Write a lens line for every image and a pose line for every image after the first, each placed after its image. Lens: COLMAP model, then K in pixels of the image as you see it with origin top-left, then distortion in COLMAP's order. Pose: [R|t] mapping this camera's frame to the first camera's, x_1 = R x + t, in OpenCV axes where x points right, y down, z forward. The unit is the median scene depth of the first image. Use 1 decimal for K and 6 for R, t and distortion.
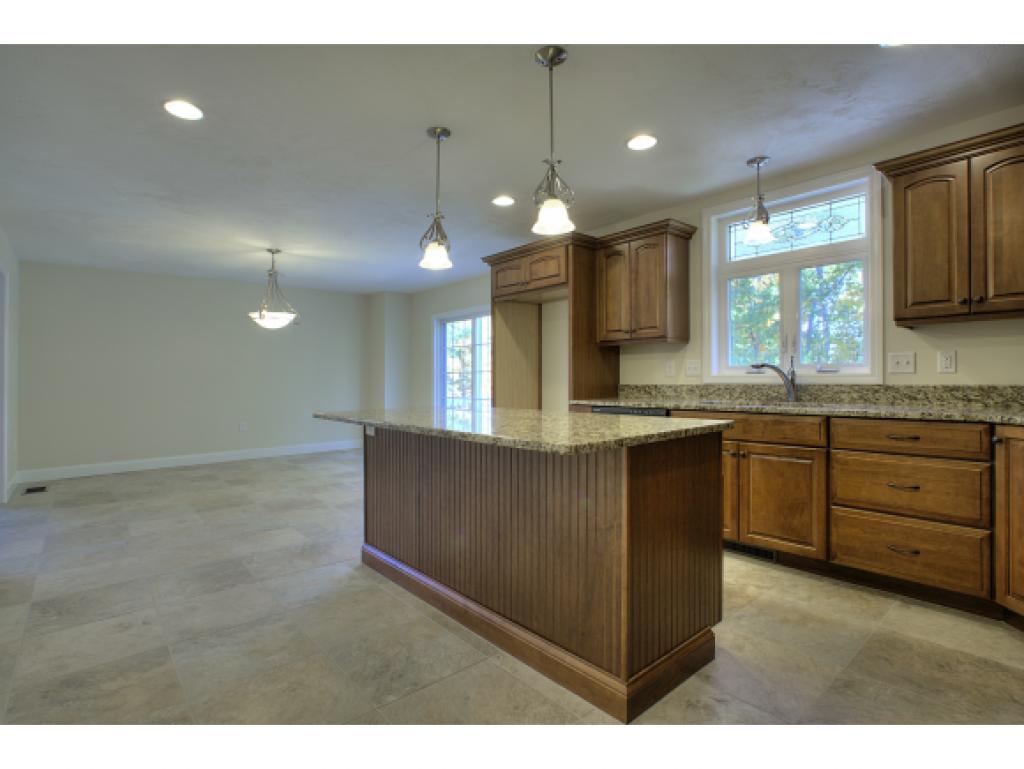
lens RADIAL K [[501.5, 0, 518.6], [0, 501.5, 382.8], [0, 0, 1]] dist [-0.044585, 0.000434]
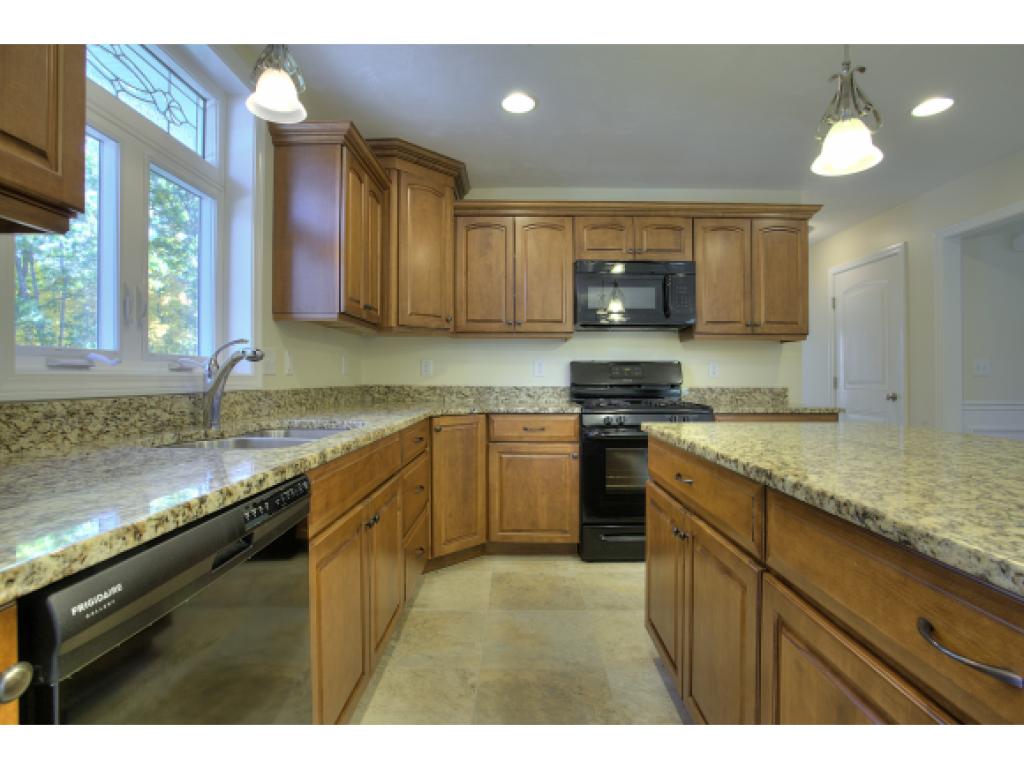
lens RADIAL K [[501.5, 0, 518.6], [0, 501.5, 382.8], [0, 0, 1]] dist [-0.044585, 0.000434]
pose [[-0.743456, -0.007458, 0.668743, -0.046362], [-0.004133, 0.999970, 0.006557, -0.016056], [-0.668772, 0.002110, -0.743465, 1.488453]]
